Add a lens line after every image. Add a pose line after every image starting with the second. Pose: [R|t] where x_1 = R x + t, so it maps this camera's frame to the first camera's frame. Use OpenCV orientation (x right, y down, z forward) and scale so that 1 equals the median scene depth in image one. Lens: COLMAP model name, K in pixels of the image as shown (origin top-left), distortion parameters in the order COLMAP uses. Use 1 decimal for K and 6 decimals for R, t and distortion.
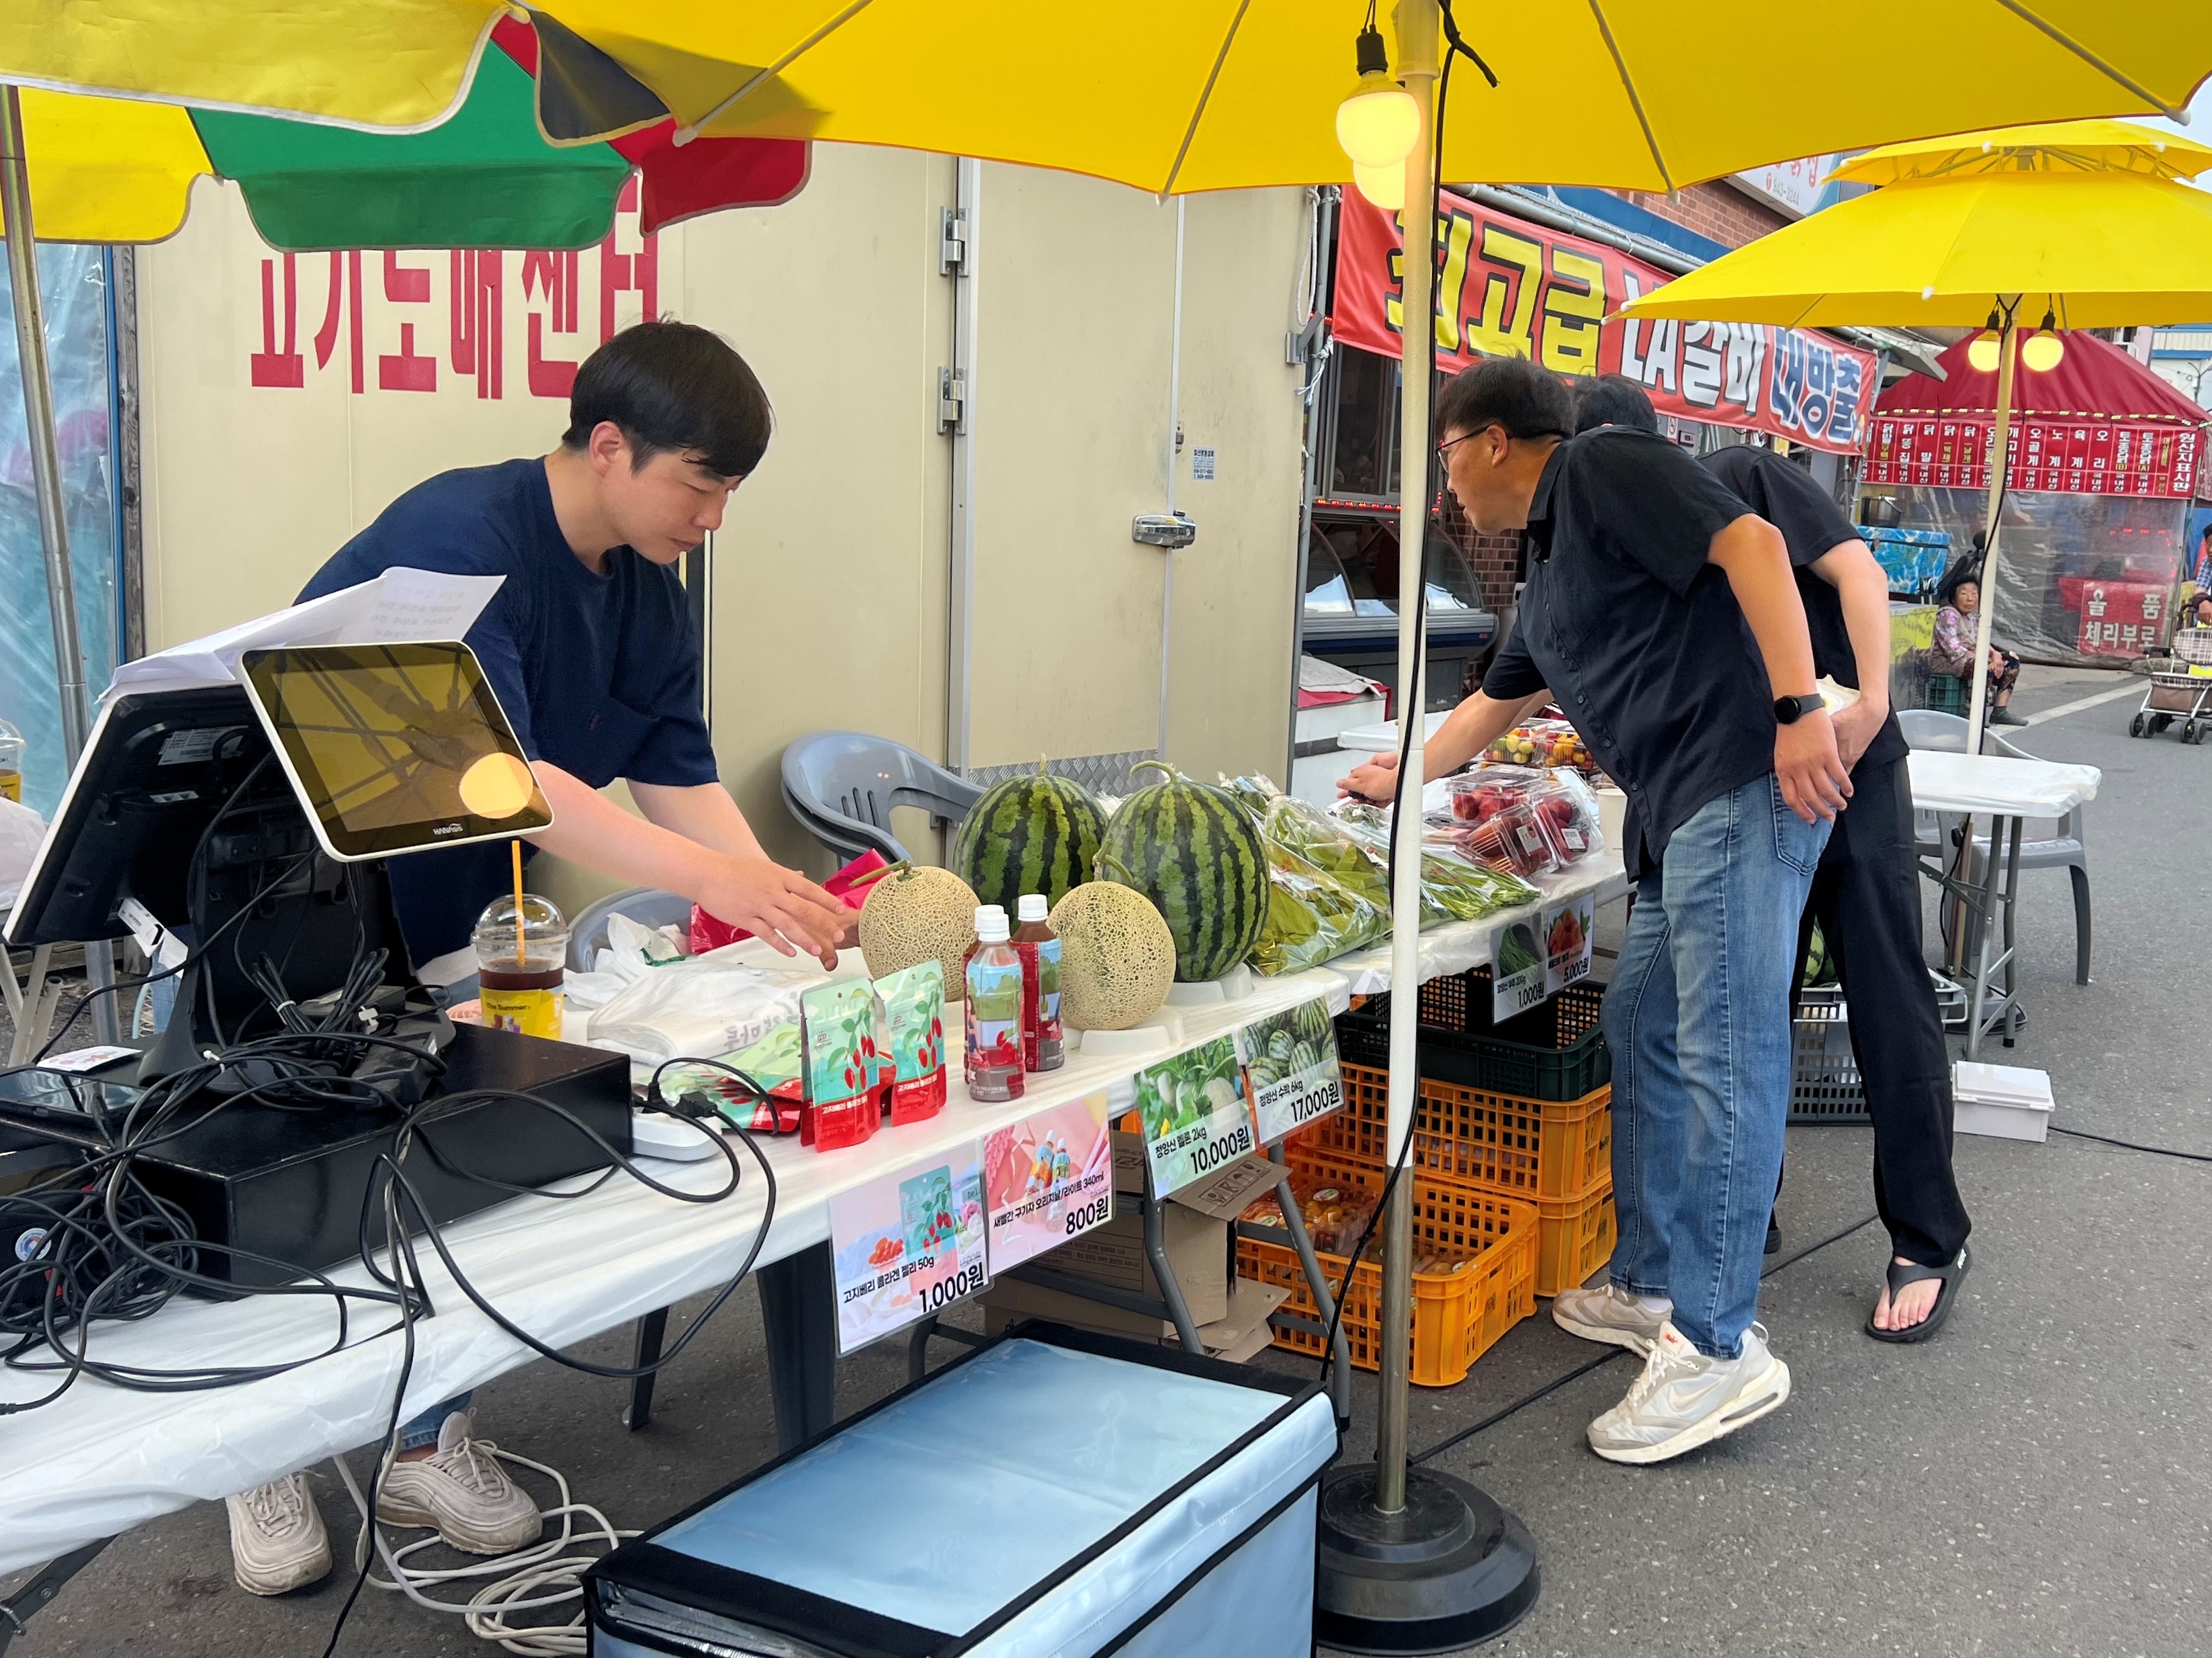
lens RADIAL K [[2159.4, 0, 1270.9], [0, 2159.4, 825.6], [0, 0, 1]] dist [0.160823, -0.405940]
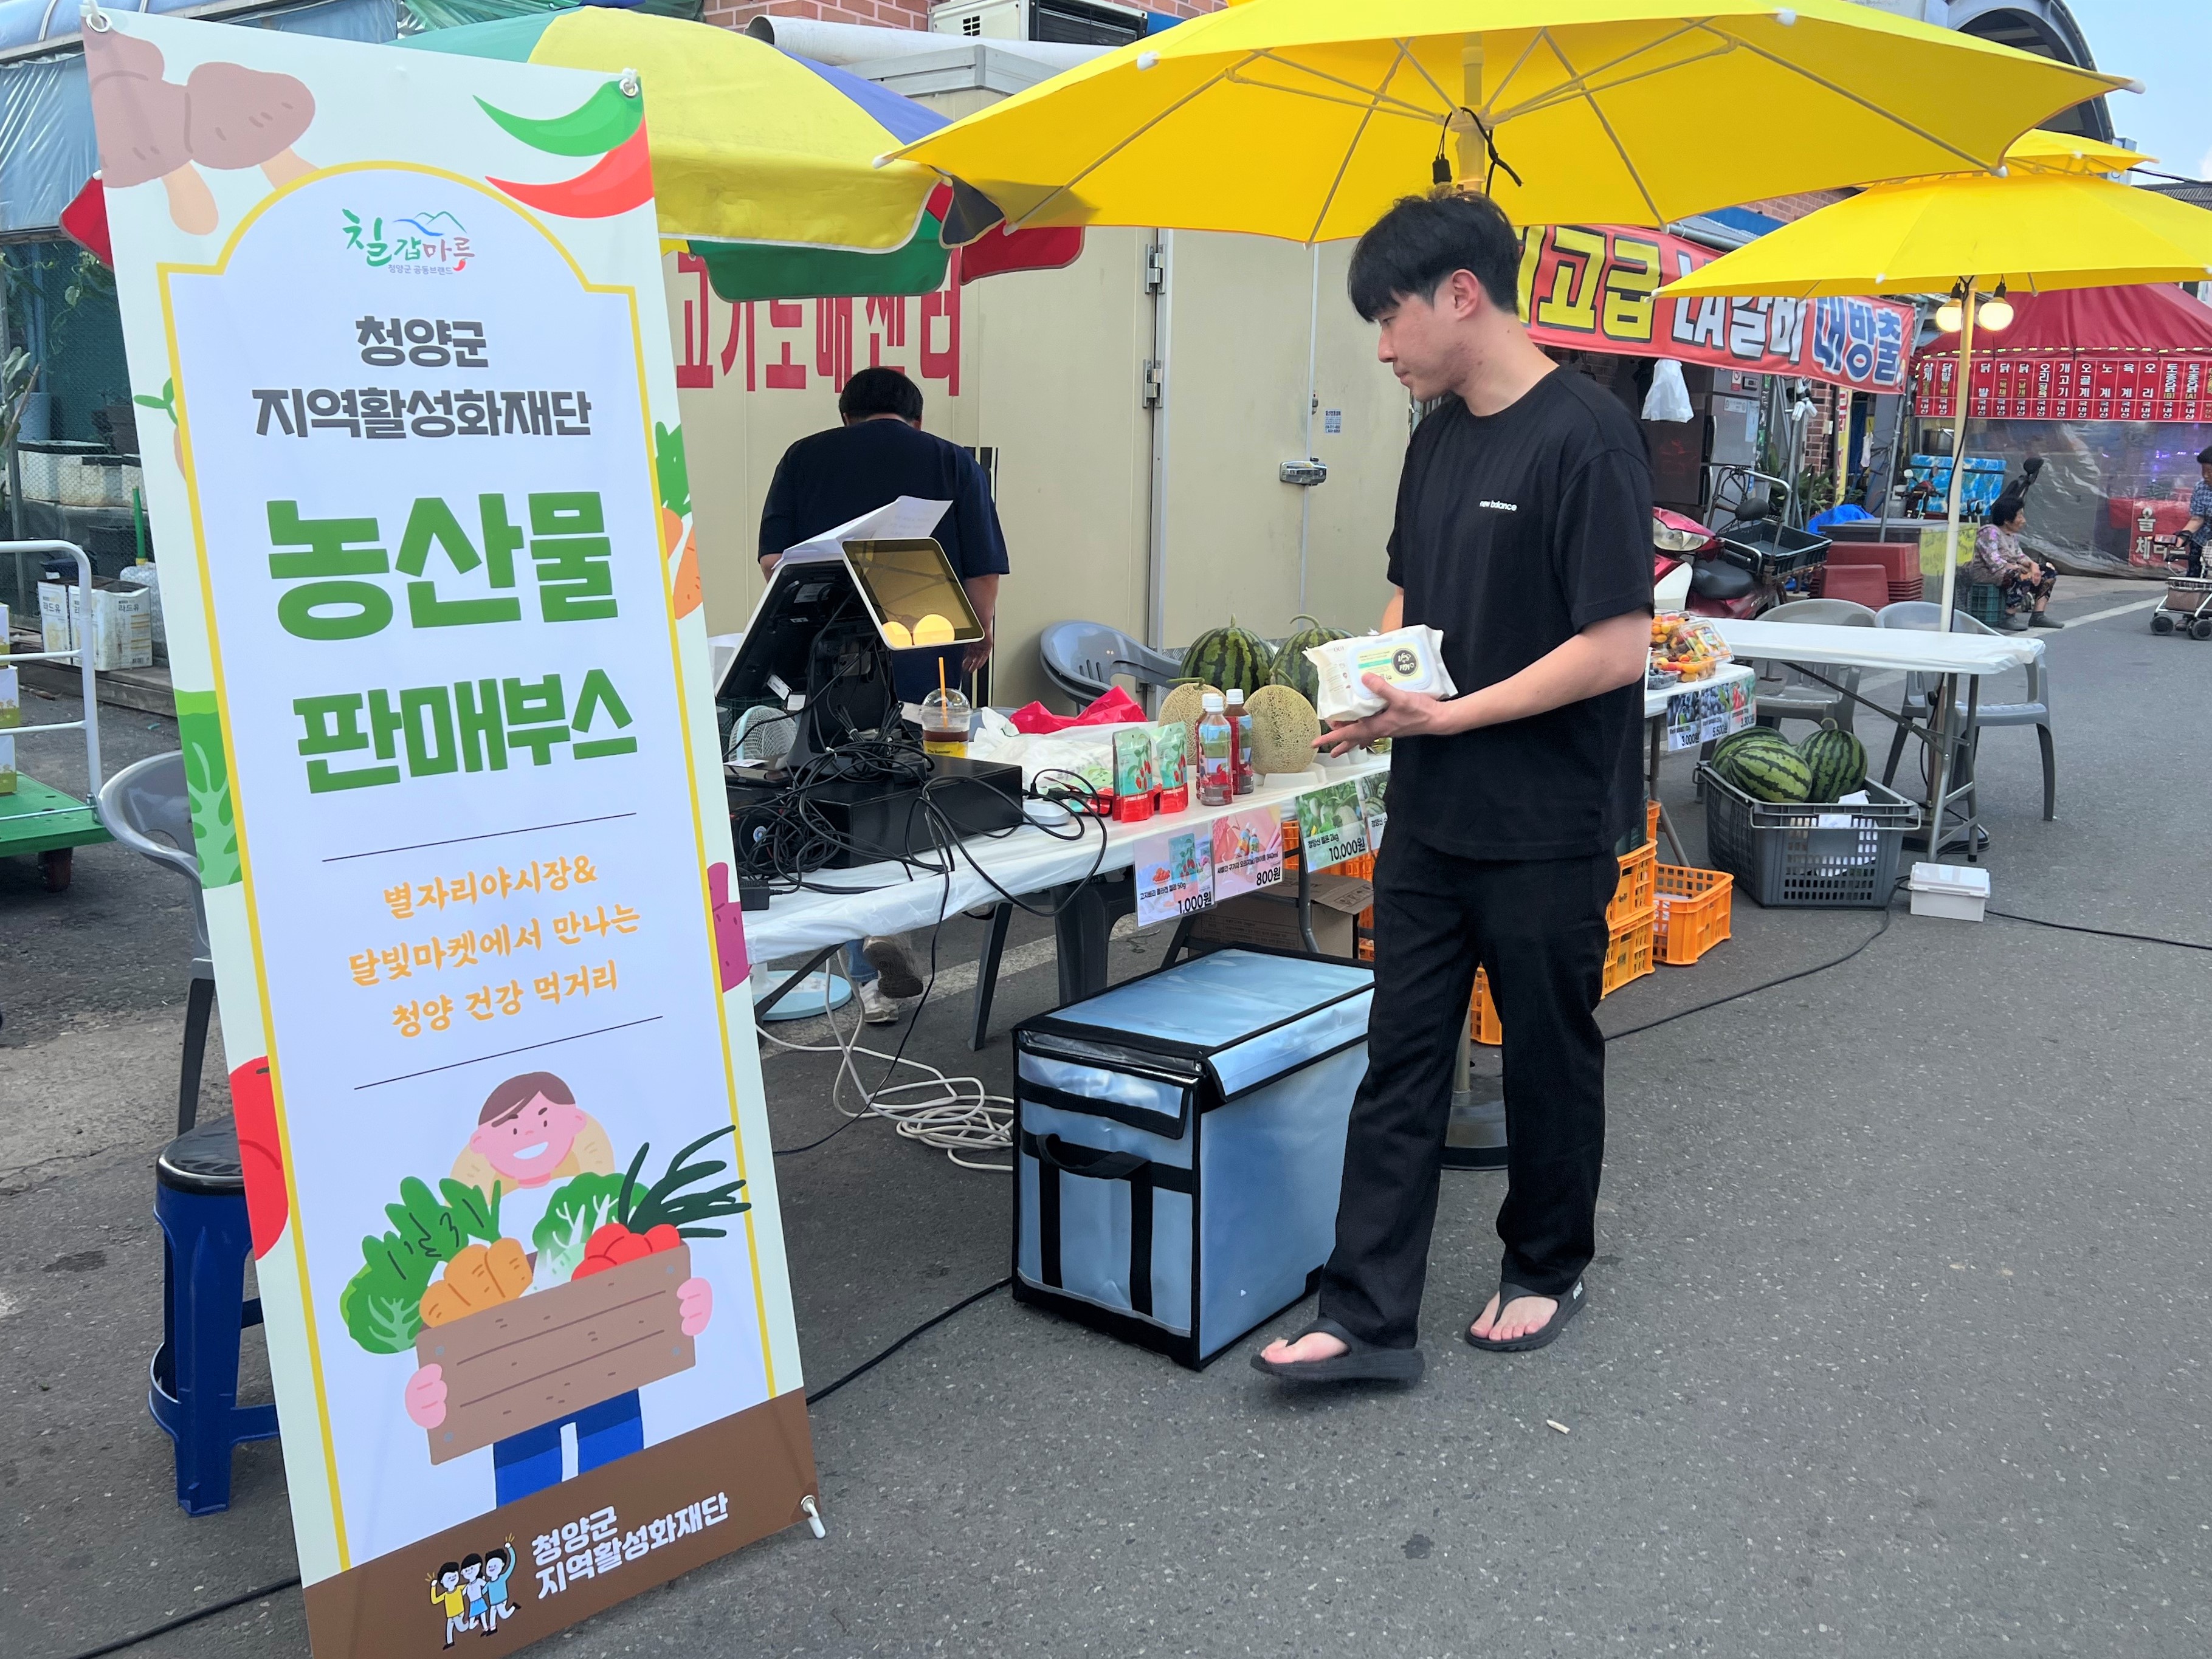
lens RADIAL K [[2303.5, 0, 1106.0], [0, 2303.5, 829.5], [0, 0, 1]] dist [0.234440, -0.722715]
pose [[0.992162, -0.004578, -0.124878, 0.011560], [0.006167, 0.999905, 0.012343, 0.097752], [0.124810, -0.013017, 0.992095, -0.652584]]
